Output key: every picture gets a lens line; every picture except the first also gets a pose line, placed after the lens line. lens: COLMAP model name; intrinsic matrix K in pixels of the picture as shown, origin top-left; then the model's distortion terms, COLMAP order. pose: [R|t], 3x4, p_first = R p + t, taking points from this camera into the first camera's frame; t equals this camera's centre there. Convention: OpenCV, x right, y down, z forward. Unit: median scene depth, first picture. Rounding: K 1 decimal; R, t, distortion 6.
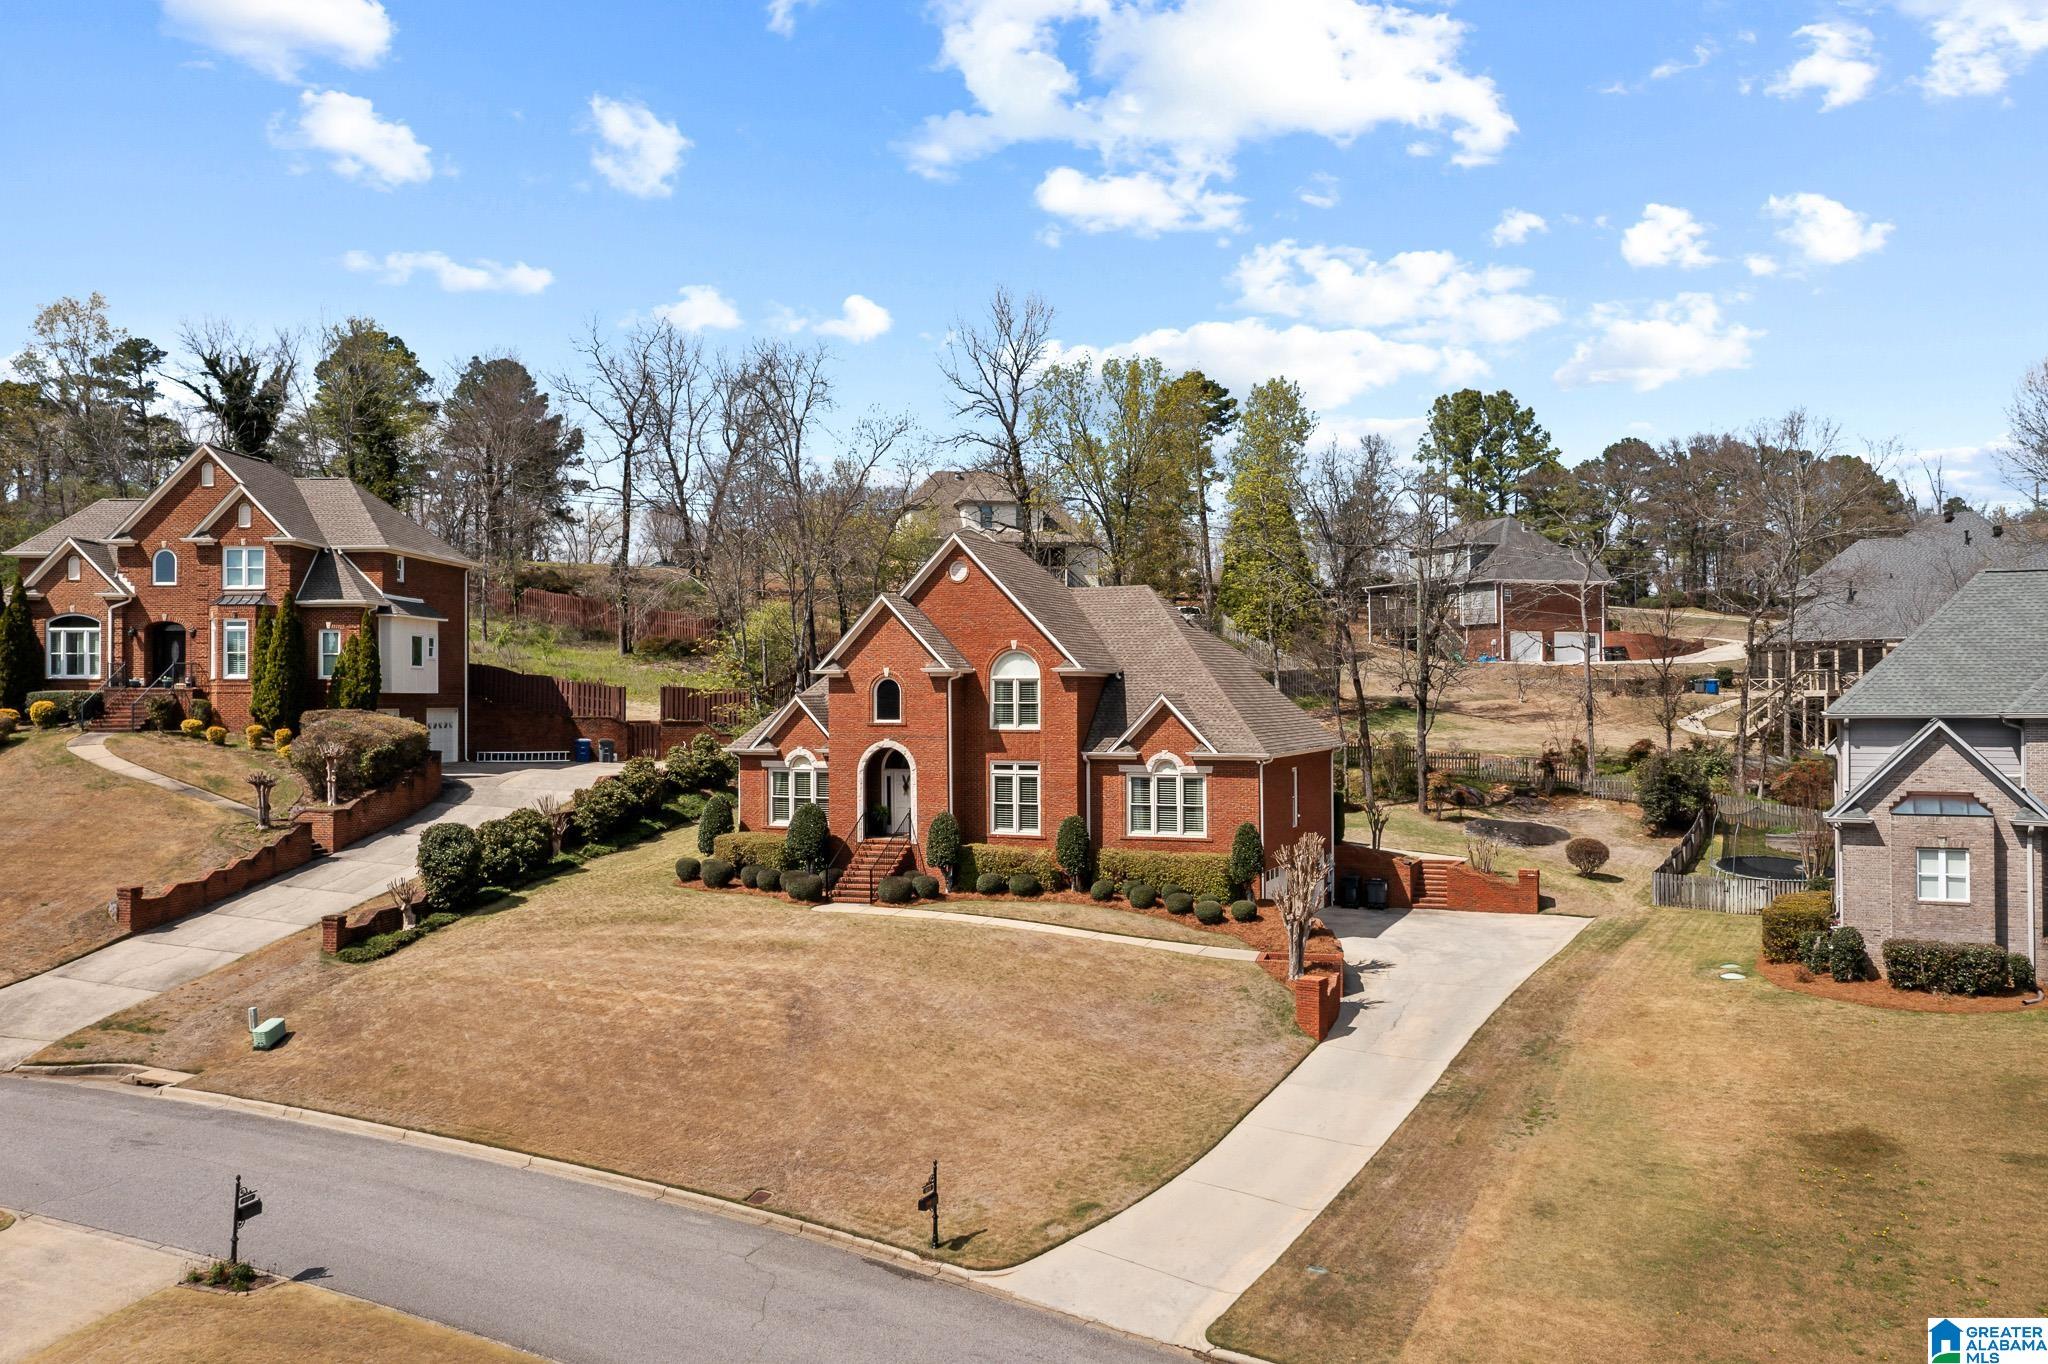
lens RADIAL K [[1633.8, 0, 1026.6], [0, 1633.8, 673.8], [0, 0, 1]] dist [-0.010176, 0.002784]
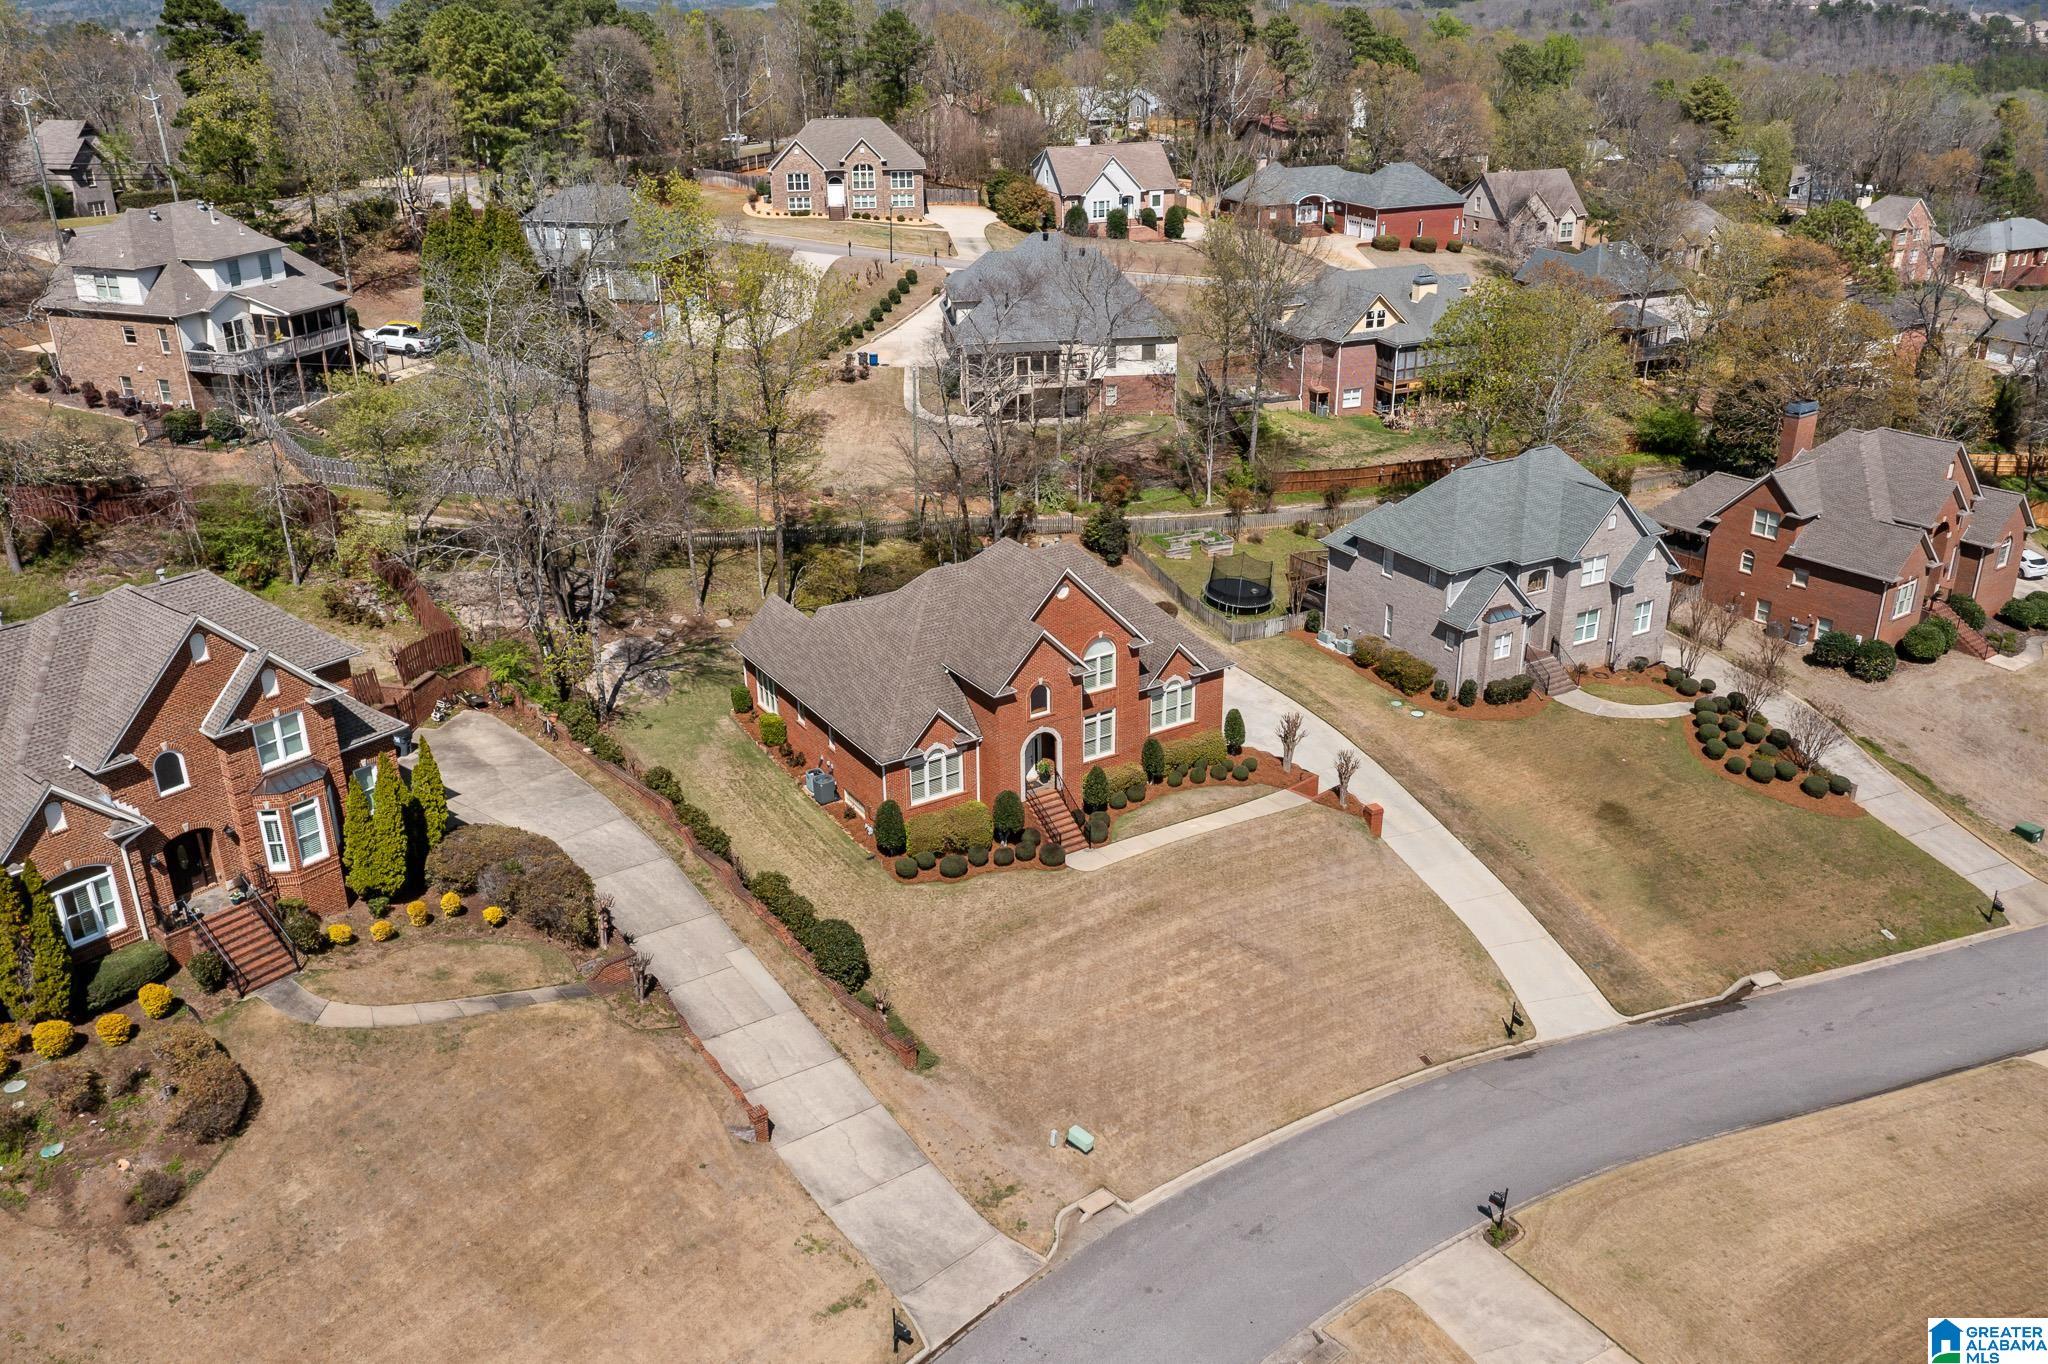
lens RADIAL K [[1633.8, 0, 1028.4], [0, 1633.8, 668.5], [0, 0, 1]] dist [-0.010176, 0.002784]
pose [[0.576513, -0.318918, 0.752279, -1.088718], [-0.002345, 0.920034, 0.391832, -0.531429], [-0.817085, -0.227660, 0.529663, 0.309855]]
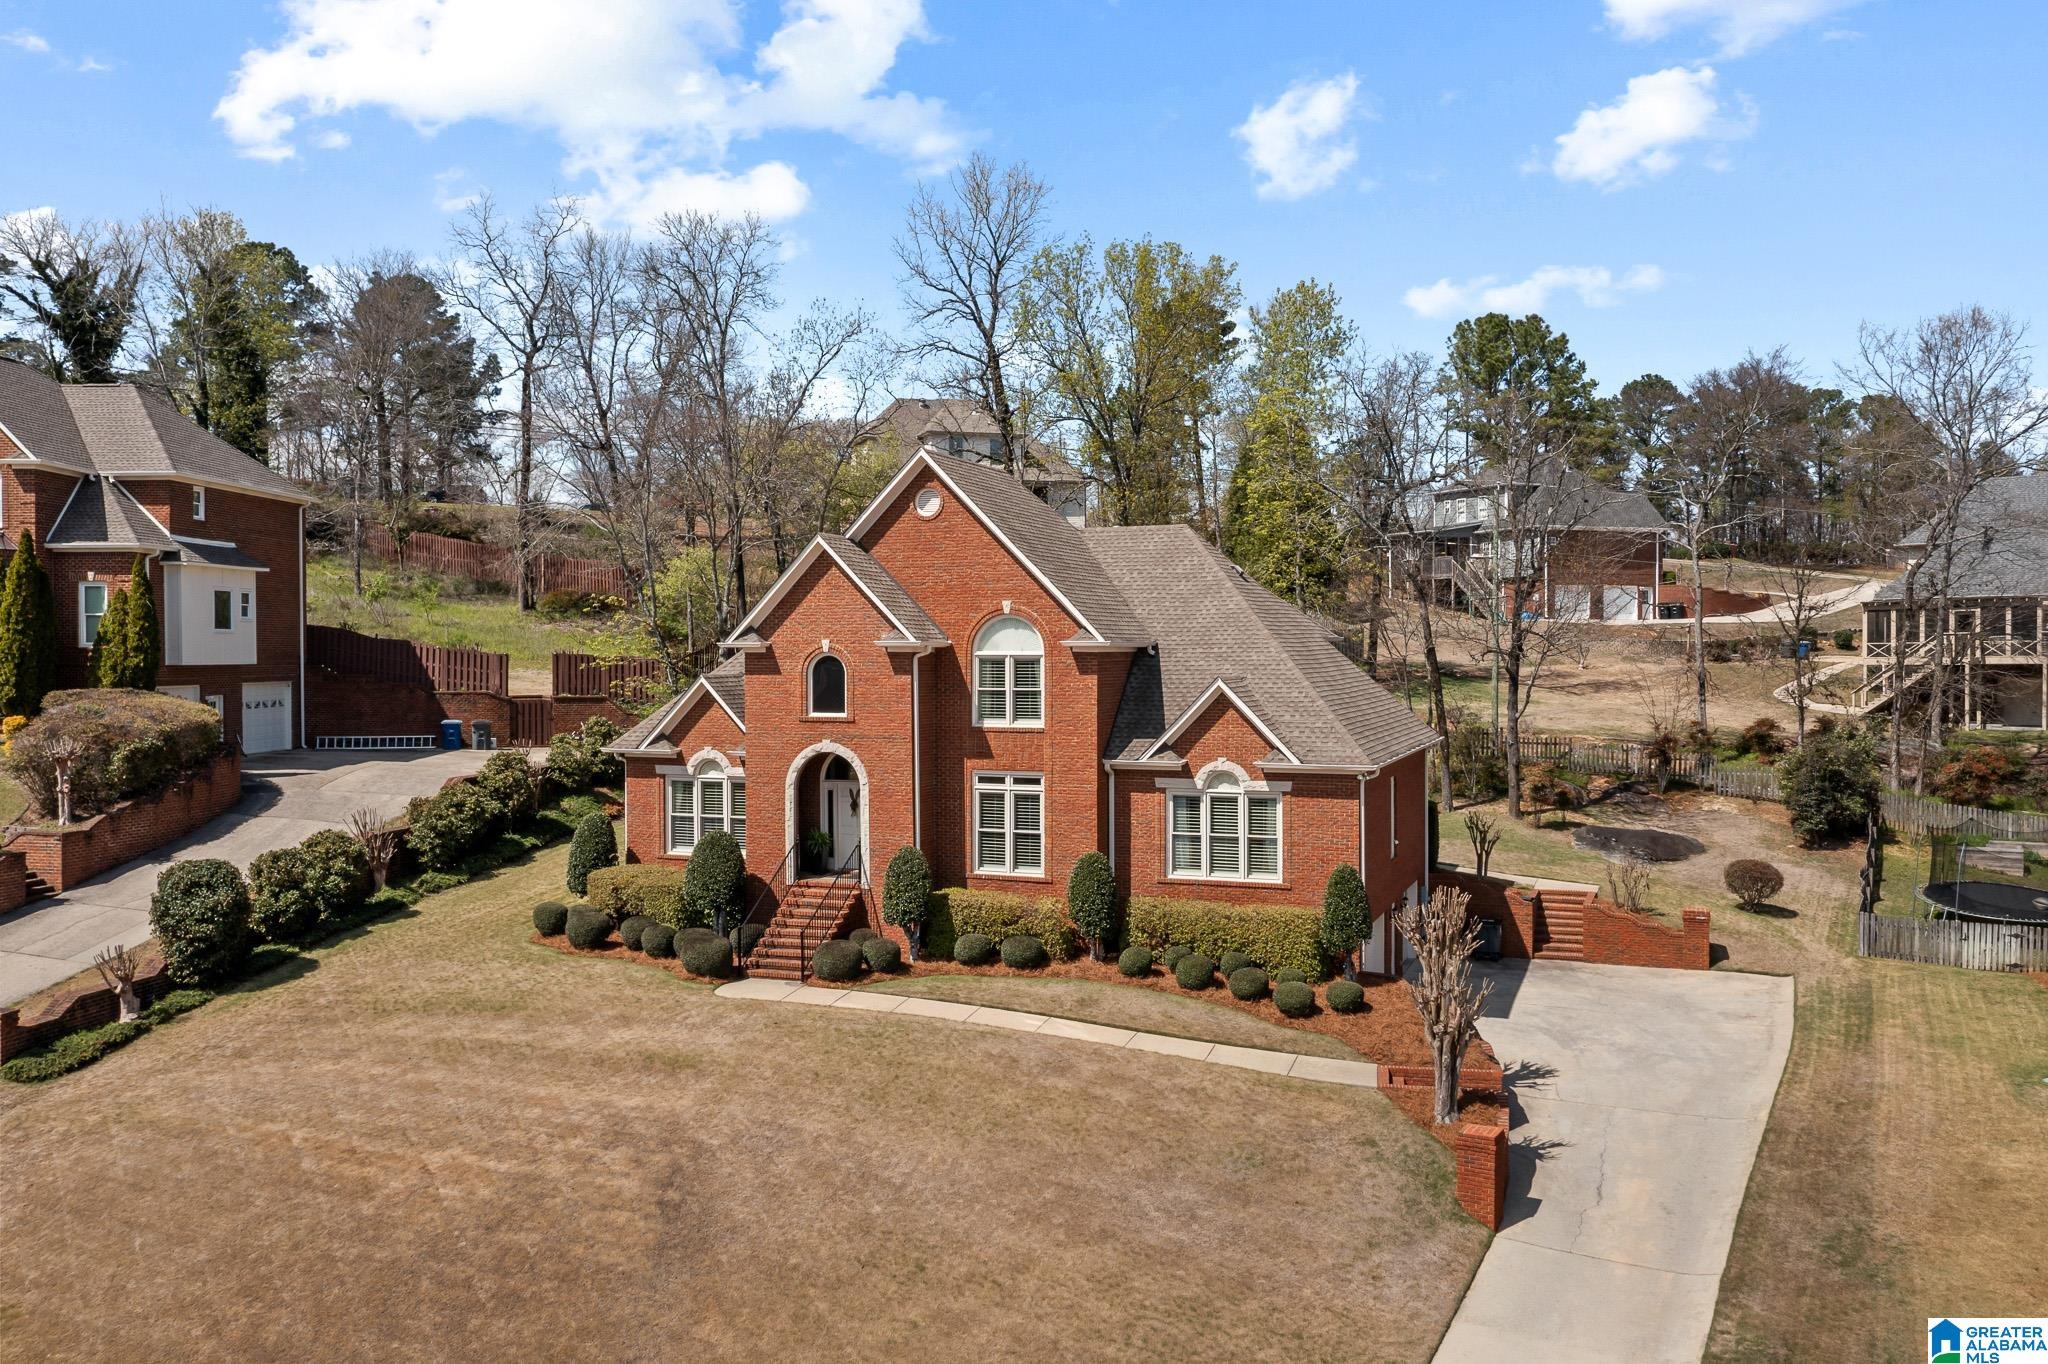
lens RADIAL K [[1633.8, 0, 1028.0], [0, 1633.8, 675.0], [0, 0, 1]] dist [-0.010176, 0.002784]
pose [[0.999714, 0.000620, 0.023919, -0.015360], [-0.001364, 0.999515, 0.031116, -0.010314], [-0.023888, -0.031140, 0.999230, 0.293204]]
